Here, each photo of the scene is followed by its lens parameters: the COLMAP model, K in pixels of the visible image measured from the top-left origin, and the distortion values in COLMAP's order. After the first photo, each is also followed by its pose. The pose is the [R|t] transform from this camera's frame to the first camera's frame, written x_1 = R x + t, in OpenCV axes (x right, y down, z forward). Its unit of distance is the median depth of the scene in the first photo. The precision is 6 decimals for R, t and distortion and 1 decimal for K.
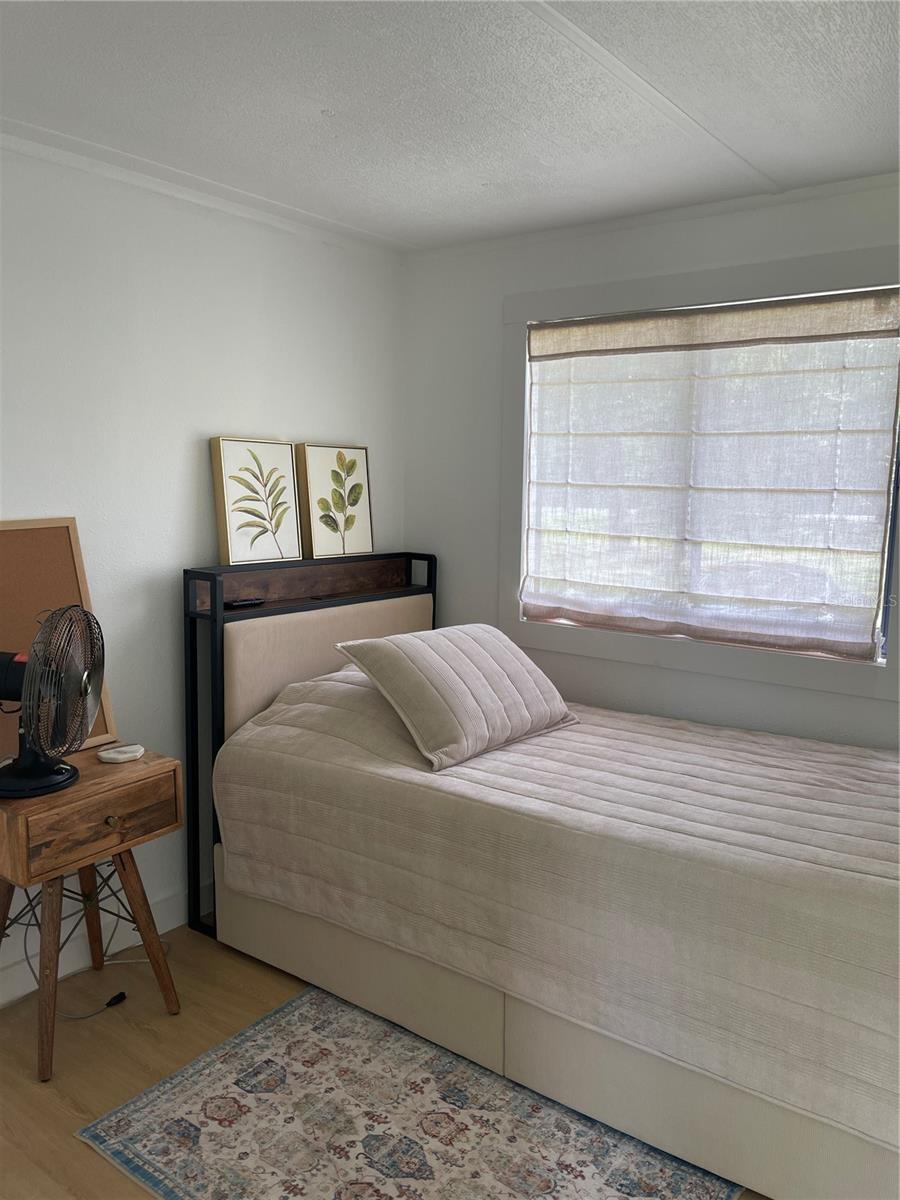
lens RADIAL K [[918.1, 0, 456.1], [0, 918.1, 602.0], [0, 0, 1]] dist [0.021628, -0.011526]
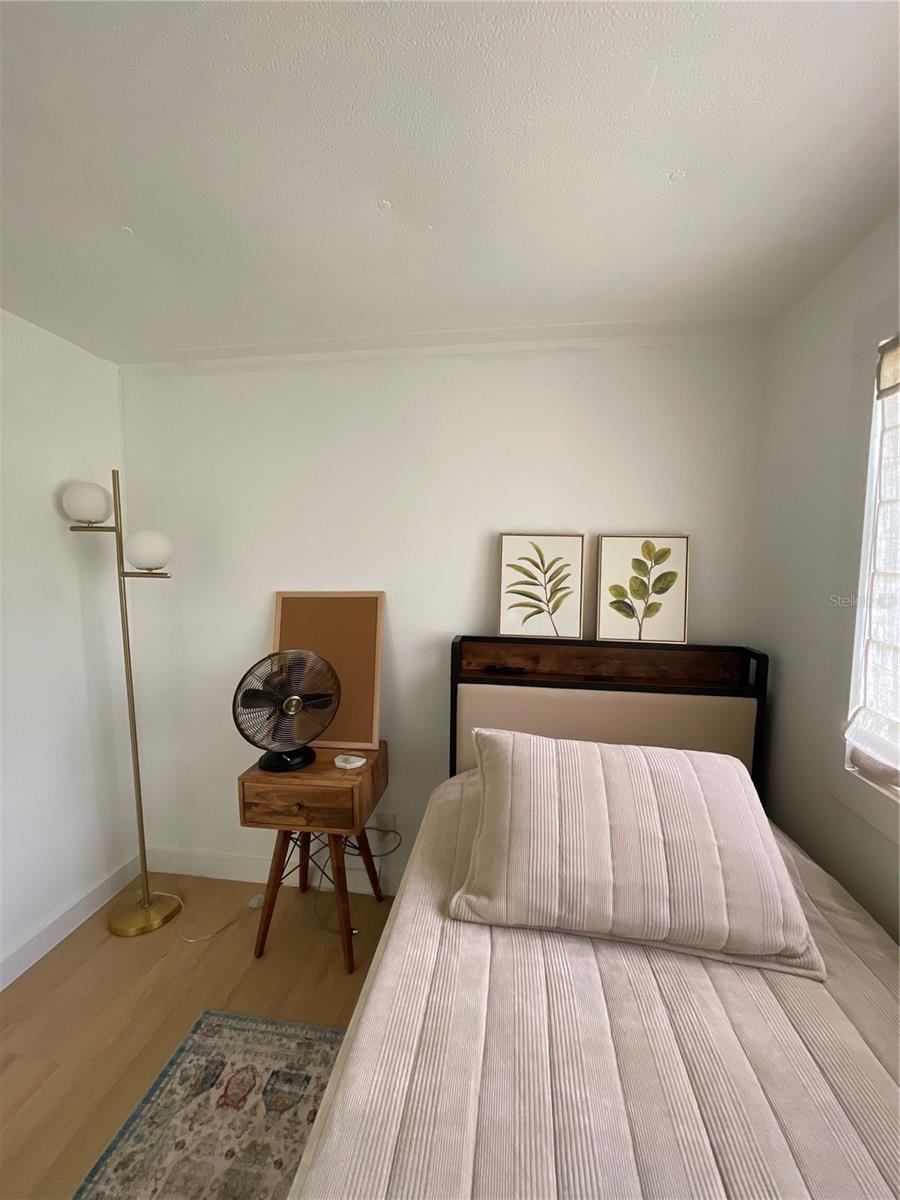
lens RADIAL K [[486.1, 0, 450.1], [0, 486.1, 595.8], [0, 0, 1]] dist [0.000947, -0.002010]
pose [[0.470343, 0.057348, -0.880618, 0.282656], [-0.121497, 0.992592, -0.000253, -0.084407], [0.874080, 0.107111, 0.473826, 0.621275]]
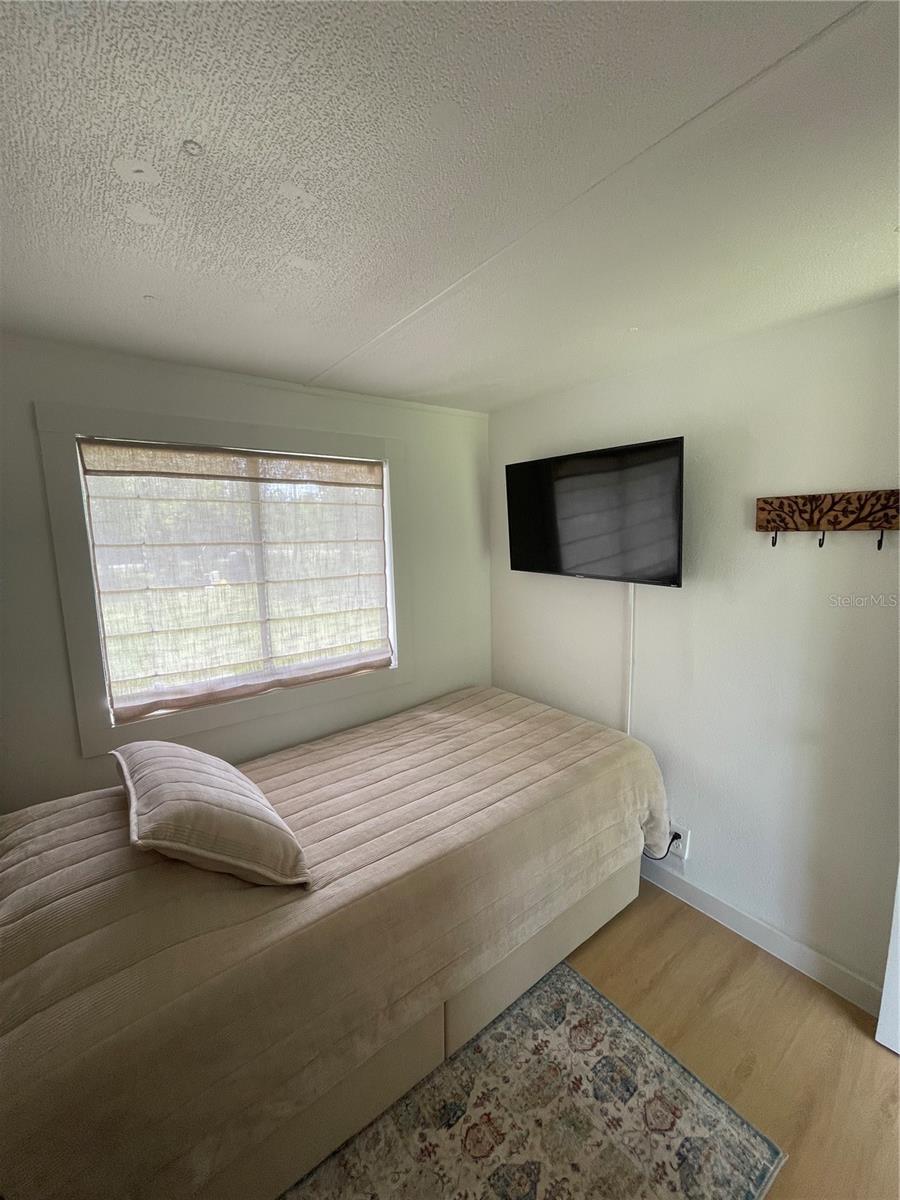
lens RADIAL K [[486.1, 0, 449.0], [0, 486.1, 596.5], [0, 0, 1]] dist [0.000947, -0.002010]
pose [[0.273492, -0.144275, 0.950993, -0.365437], [0.157972, 0.981999, 0.103549, -0.135883], [-0.948813, 0.121910, 0.291360, 0.536119]]
